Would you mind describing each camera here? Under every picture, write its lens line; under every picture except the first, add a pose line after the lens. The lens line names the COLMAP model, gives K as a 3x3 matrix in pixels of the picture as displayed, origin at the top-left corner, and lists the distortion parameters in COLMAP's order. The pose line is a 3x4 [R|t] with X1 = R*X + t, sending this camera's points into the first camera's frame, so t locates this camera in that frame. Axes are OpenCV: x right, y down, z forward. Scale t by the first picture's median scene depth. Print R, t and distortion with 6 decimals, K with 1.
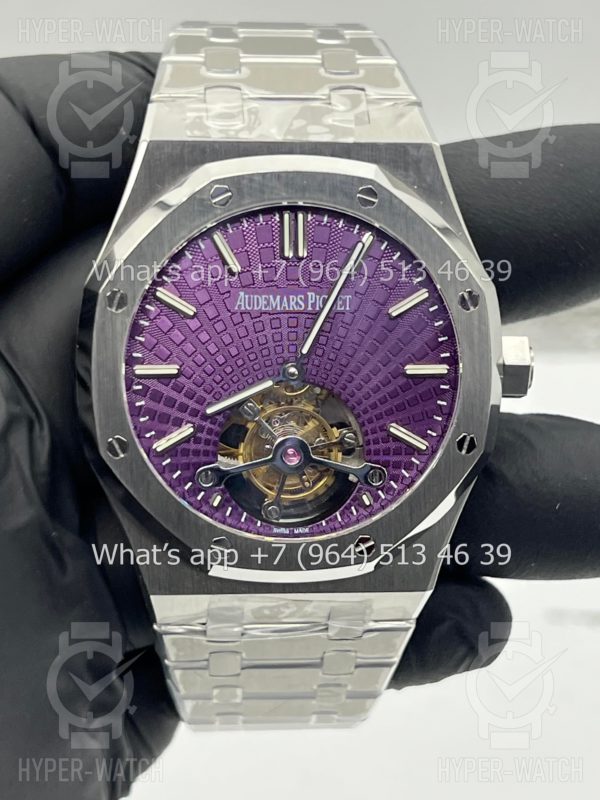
lens RADIAL K [[1826.5, 0, 300.0], [0, 1826.5, 400.0], [0, 0, 1]] dist [0.222741, 0.065921]
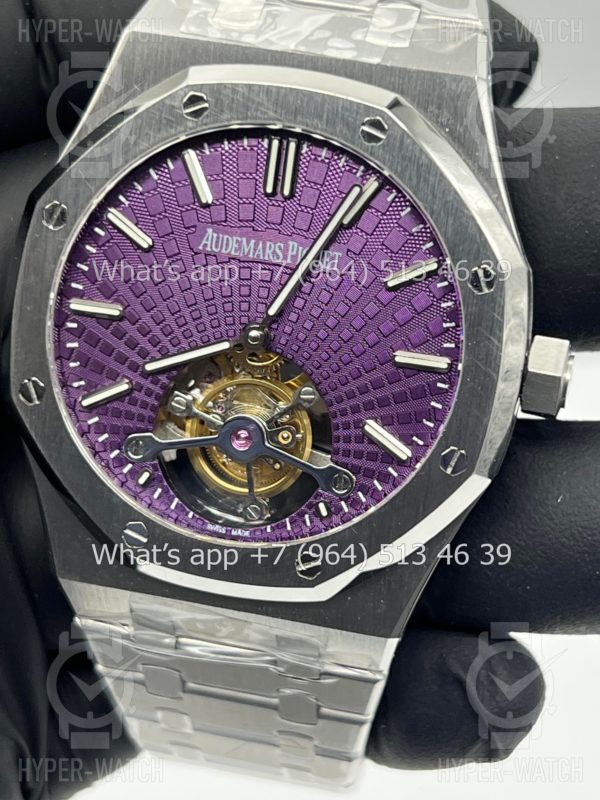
lens RADIAL K [[1826.5, 0, 300.0], [0, 1826.5, 400.0], [0, 0, 1]] dist [0.222741, 0.065921]
pose [[0.953575, 0.160522, -0.254807, 0.224680], [-0.166295, 0.986075, -0.001129, 0.010184], [0.251077, 0.043450, 0.966991, 0.224970]]
